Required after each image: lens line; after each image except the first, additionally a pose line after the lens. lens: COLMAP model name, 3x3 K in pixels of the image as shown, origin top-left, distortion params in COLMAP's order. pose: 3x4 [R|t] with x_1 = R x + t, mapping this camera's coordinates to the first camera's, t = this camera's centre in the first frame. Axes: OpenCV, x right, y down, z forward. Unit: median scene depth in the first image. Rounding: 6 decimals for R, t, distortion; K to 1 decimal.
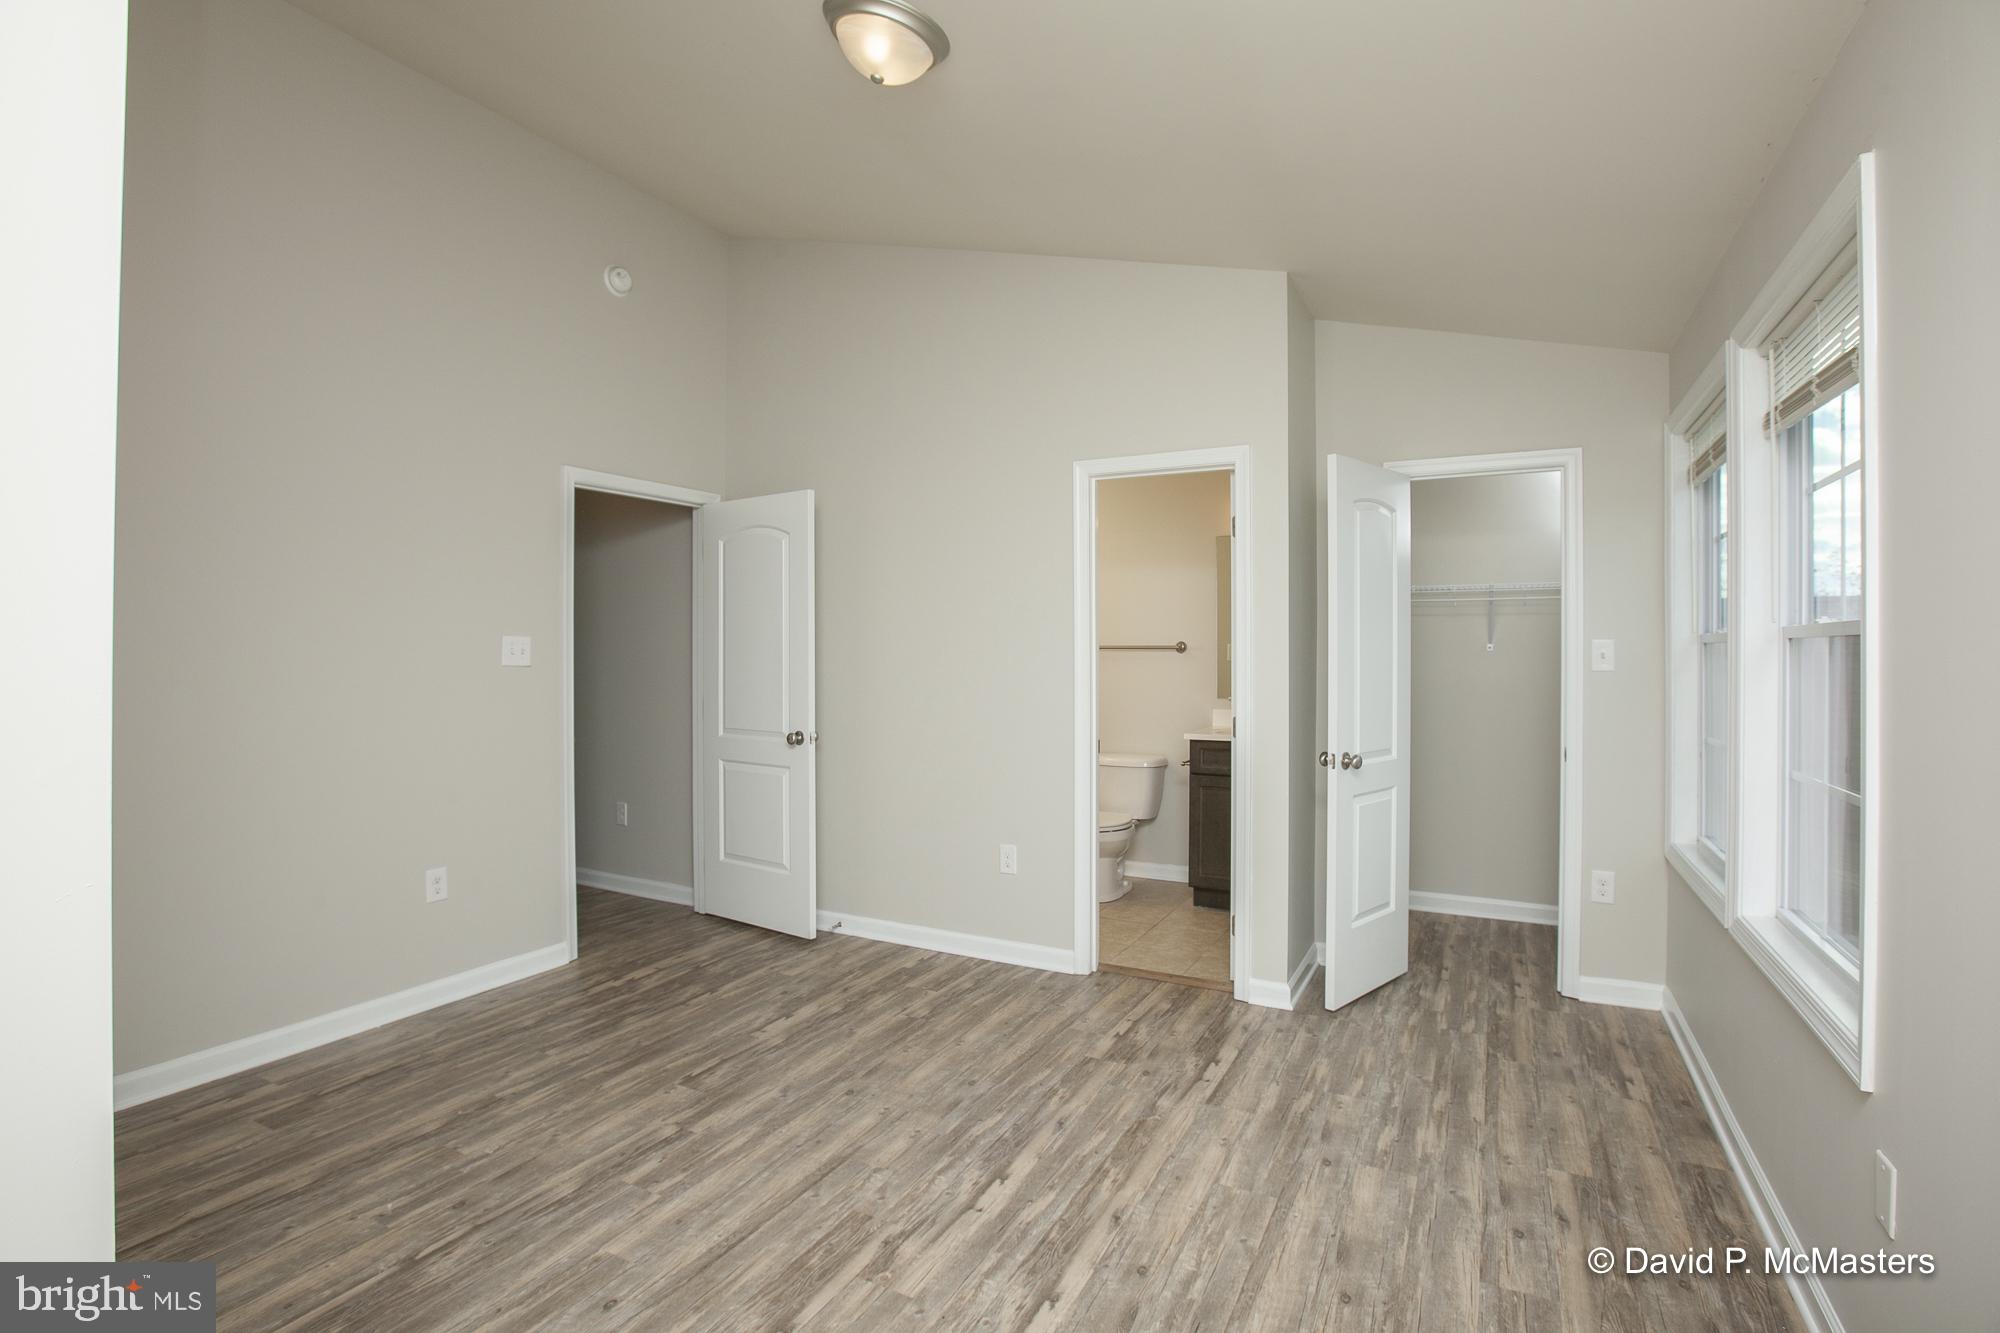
lens RADIAL K [[927.1, 0, 1004.6], [0, 927.1, 659.9], [0, 0, 1]] dist [-0.057449, 0.019633]
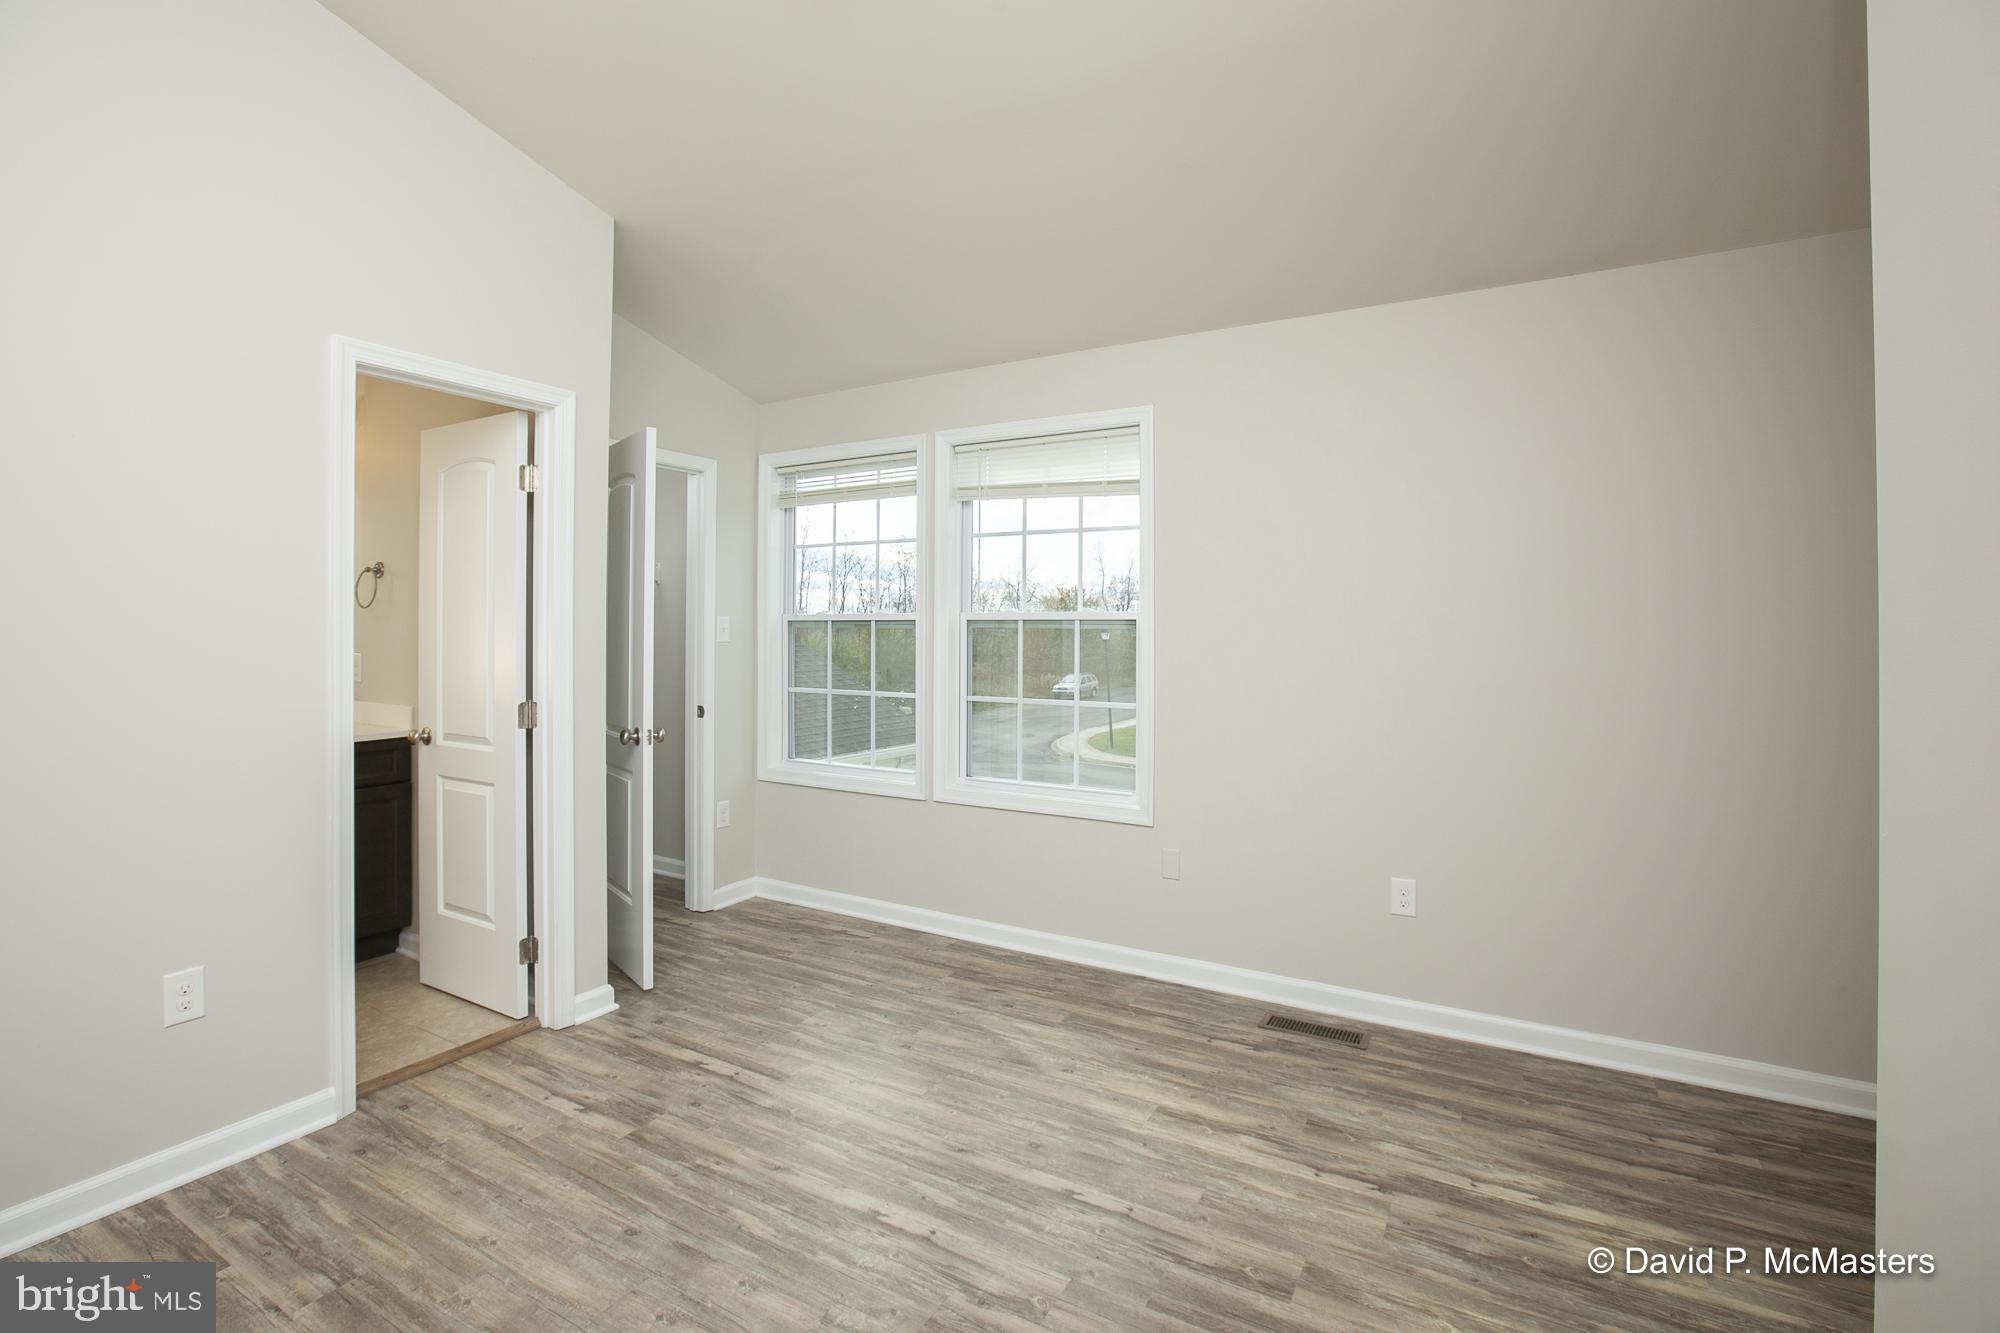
lens RADIAL K [[927.1, 0, 1004.6], [0, 927.1, 659.9], [0, 0, 1]] dist [-0.057449, 0.019633]
pose [[0.033848, -0.030802, 0.998952, -0.768997], [0.004782, 0.999519, 0.030658, 0.001699], [-0.999416, 0.003739, 0.033979, 0.748563]]
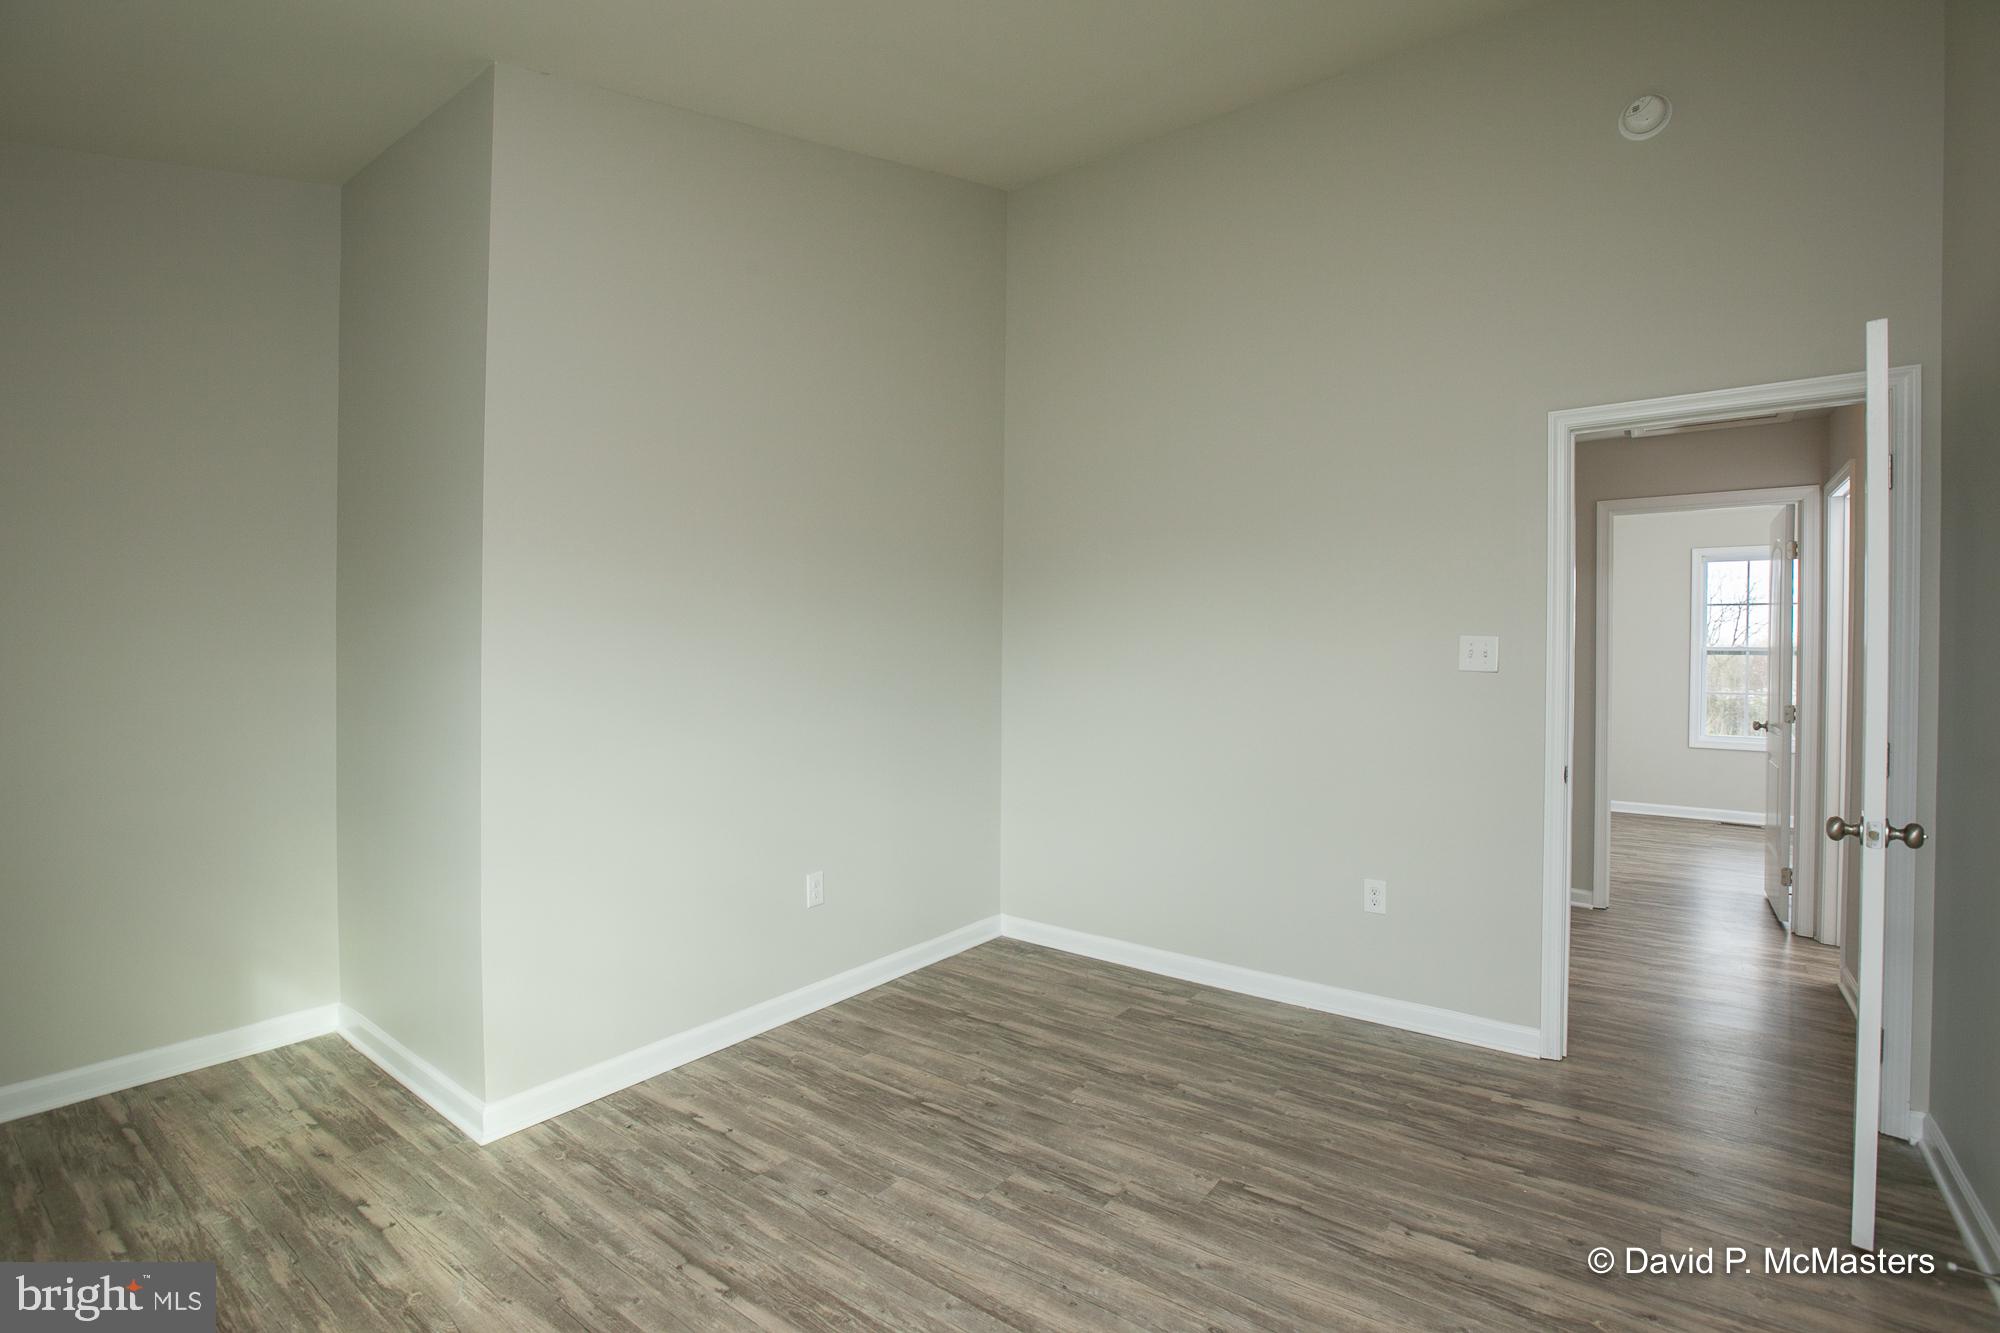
lens RADIAL K [[927.1, 0, 1004.6], [0, 927.1, 659.9], [0, 0, 1]] dist [-0.057449, 0.019633]
pose [[-0.145896, 0.007794, -0.989269, 0.506665], [-0.017496, 0.999792, 0.010457, -0.003387], [0.989145, 0.018834, -0.145729, 0.996775]]
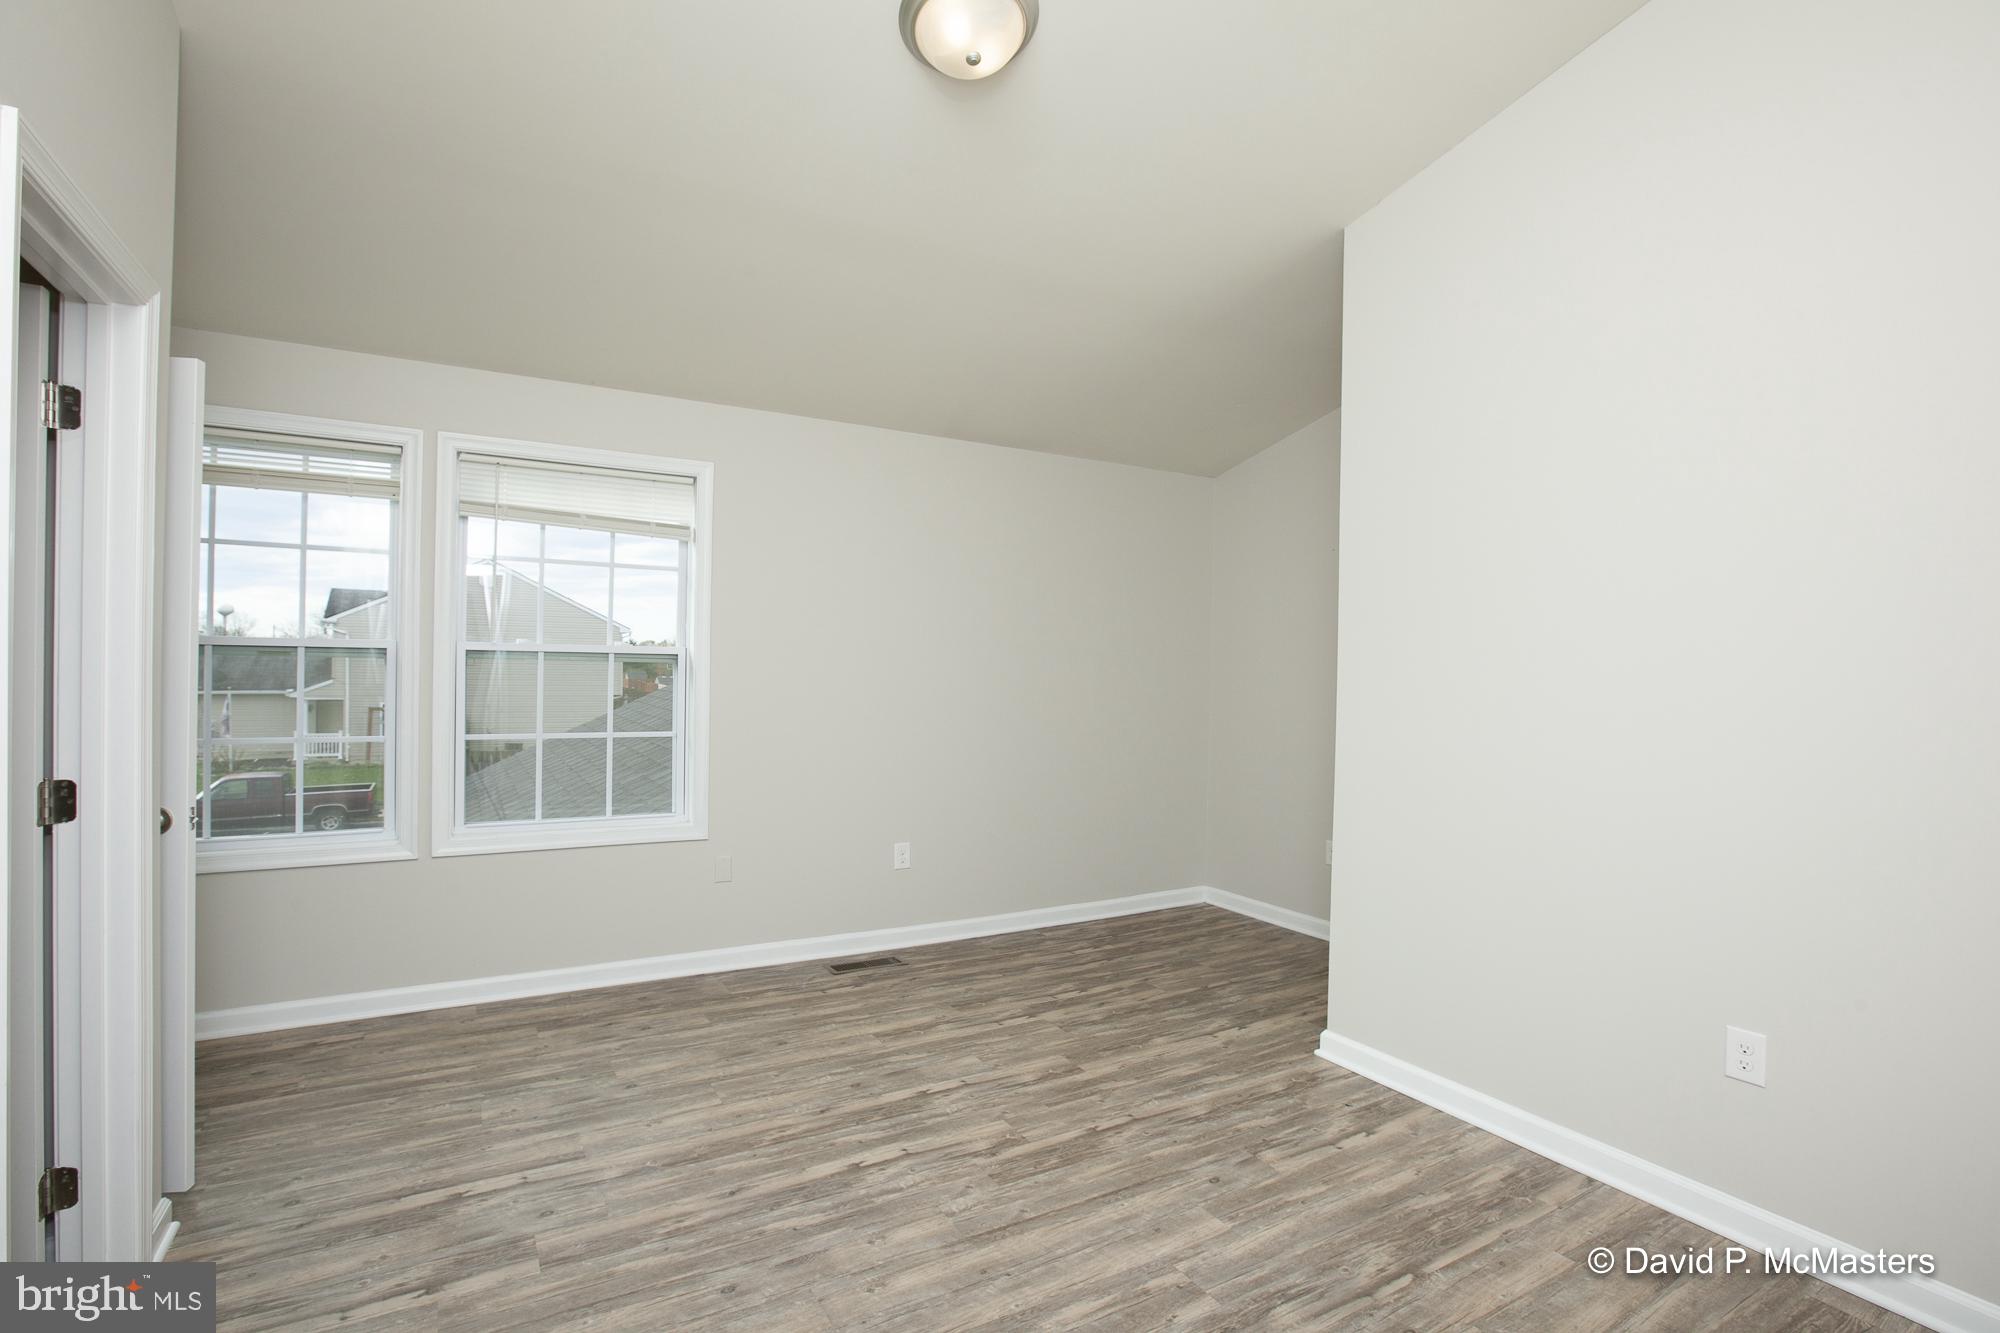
lens RADIAL K [[927.1, 0, 1004.6], [0, 927.1, 659.9], [0, 0, 1]] dist [-0.057449, 0.019633]
pose [[-0.856917, -0.015877, 0.515210, -0.590712], [-0.017518, 0.999845, 0.001676, -0.004862], [-0.515157, -0.007589, -0.857062, 1.596936]]
